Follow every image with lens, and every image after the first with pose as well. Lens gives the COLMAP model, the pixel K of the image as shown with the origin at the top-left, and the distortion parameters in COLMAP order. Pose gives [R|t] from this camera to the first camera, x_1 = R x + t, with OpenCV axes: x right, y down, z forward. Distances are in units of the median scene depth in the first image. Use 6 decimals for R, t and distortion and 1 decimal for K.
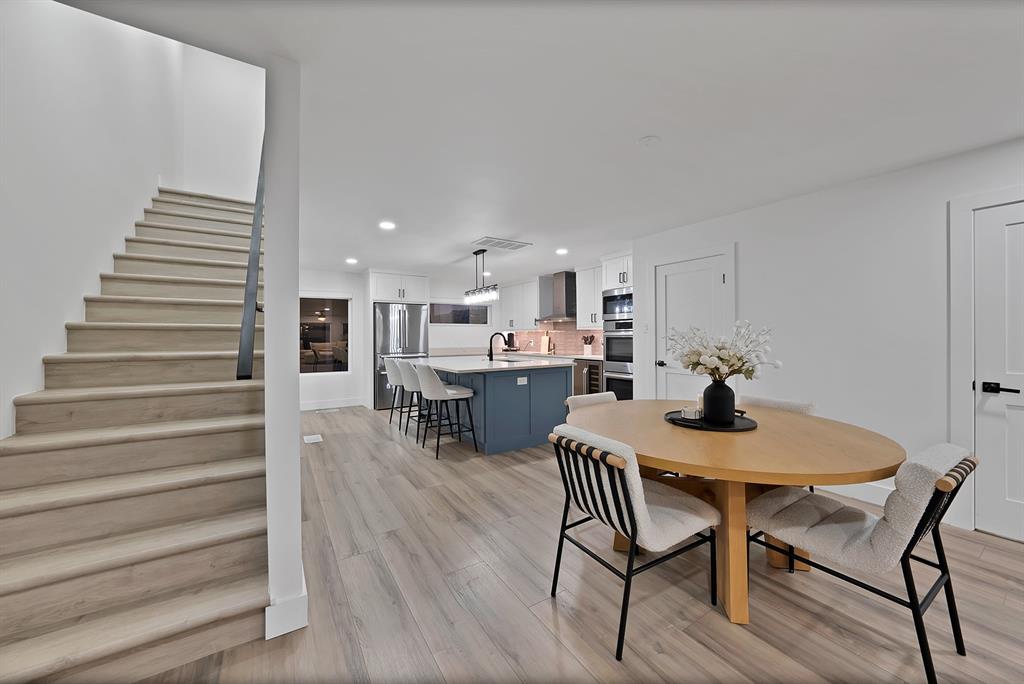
lens RADIAL K [[372.6, 0, 520.8], [0, 372.6, 337.9], [0, 0, 1]] dist [-0.021941, 0.004096]
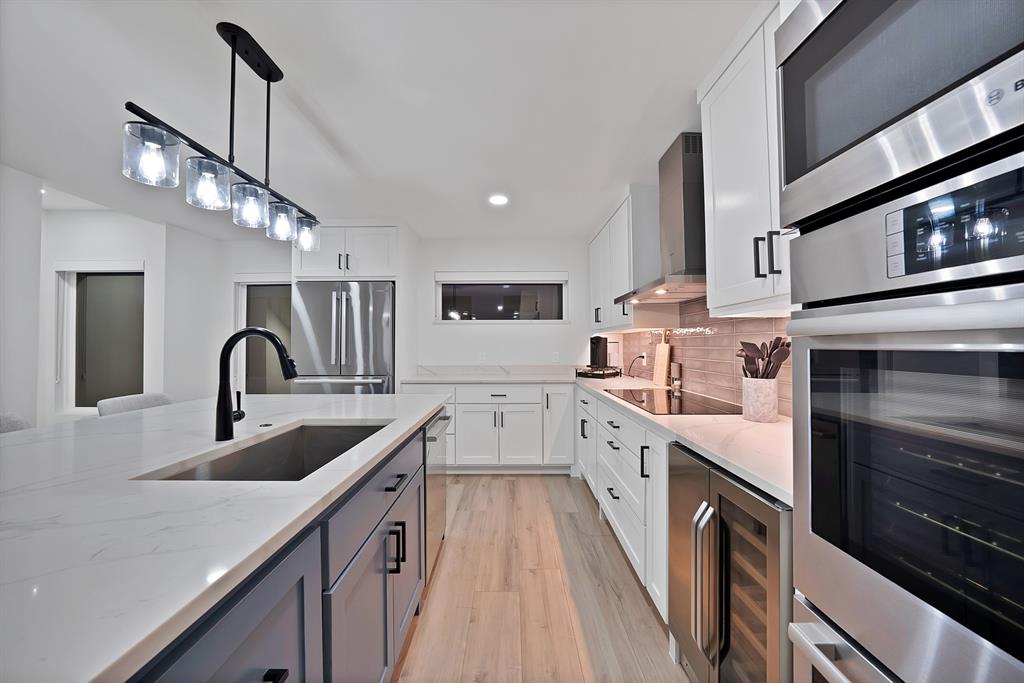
lens RADIAL K [[372.6, 0, 505.6], [0, 372.6, 339.0], [0, 0, 1]] dist [-0.021941, 0.004096]
pose [[0.819060, -0.006378, -0.573672, 0.175097], [-0.003375, 0.999867, -0.015936, -0.002787], [0.573697, 0.014989, 0.818930, 0.674588]]
